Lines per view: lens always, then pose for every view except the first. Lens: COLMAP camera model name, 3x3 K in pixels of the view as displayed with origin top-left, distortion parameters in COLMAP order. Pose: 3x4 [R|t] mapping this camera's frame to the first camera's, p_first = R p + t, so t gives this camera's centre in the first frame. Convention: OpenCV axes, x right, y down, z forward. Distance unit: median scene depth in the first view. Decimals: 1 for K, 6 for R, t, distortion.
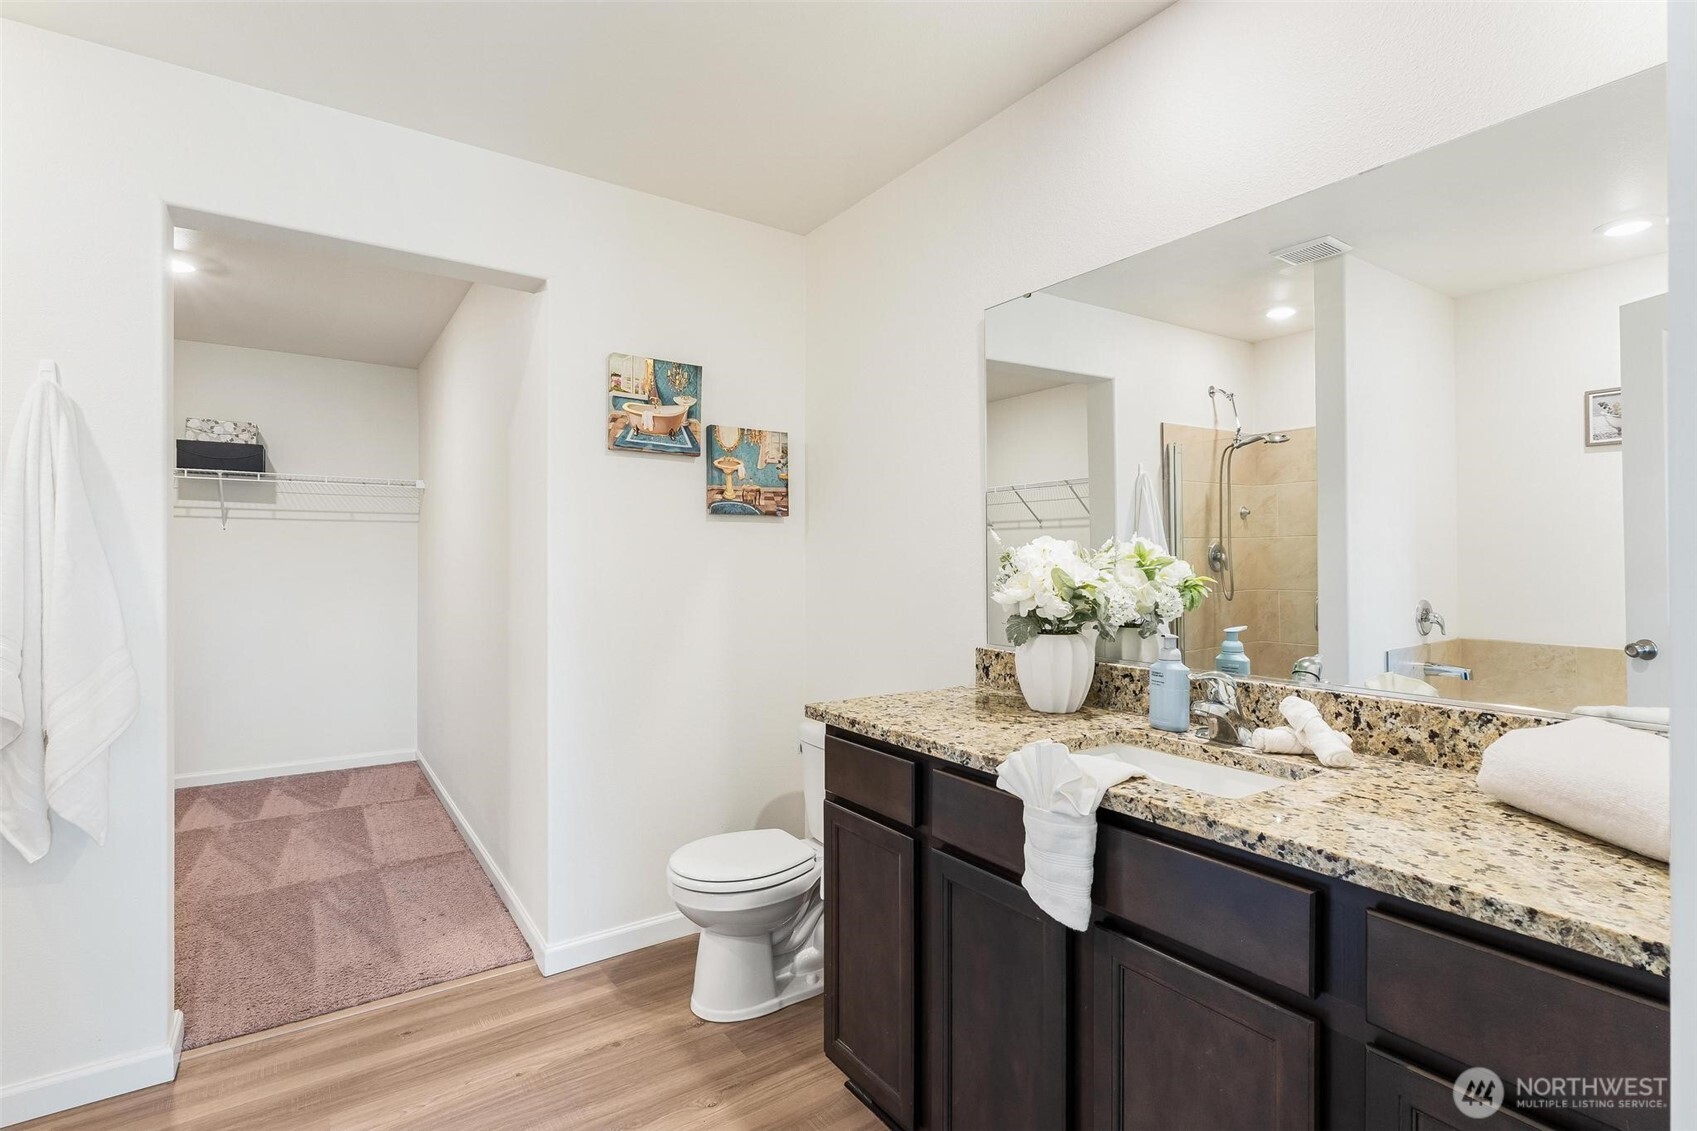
lens RADIAL K [[823.2, 0, 854.9], [0, 823.2, 564.6], [0, 0, 1]] dist [-0.003424, -0.000492]
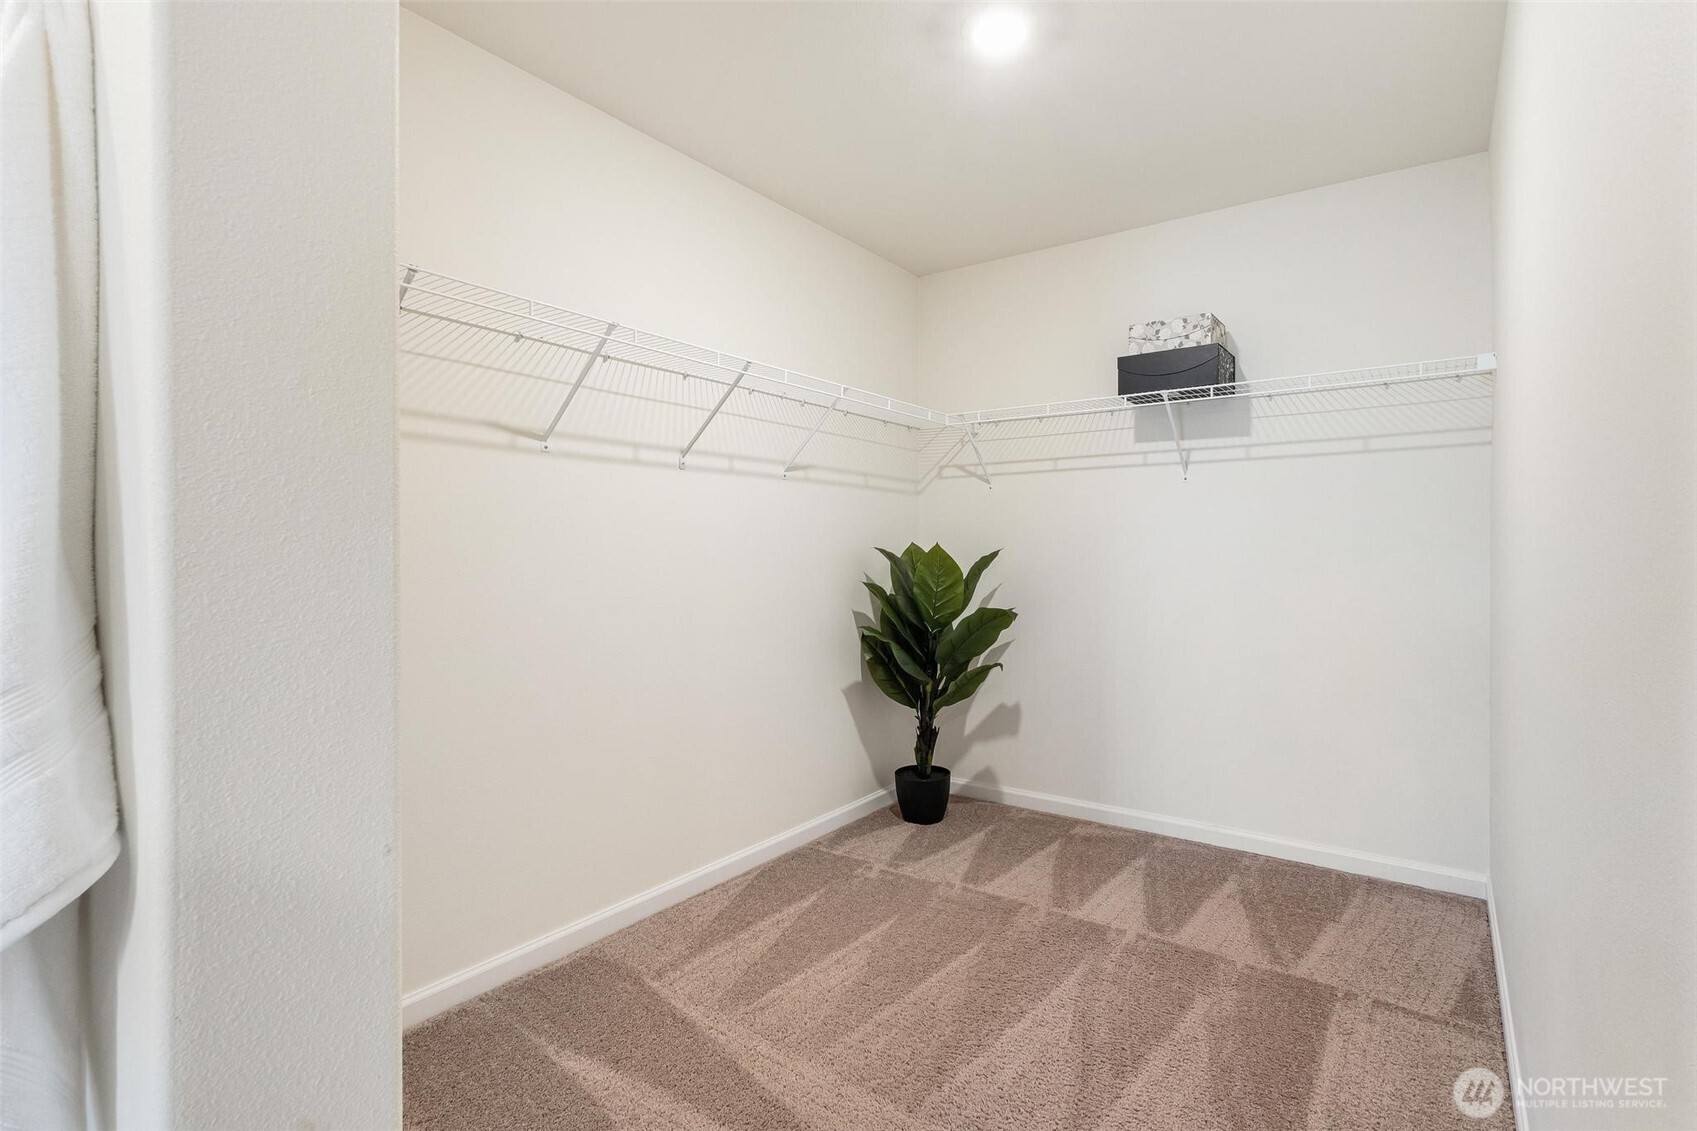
lens RADIAL K [[823.2, 0, 856.4], [0, 823.2, 554.3], [0, 0, 1]] dist [-0.003424, -0.000492]
pose [[0.342396, 0.014022, -0.939451, -0.212028], [0.000156, 0.999888, 0.014981, 0.010559], [0.939556, -0.005276, 0.342355, 0.516094]]
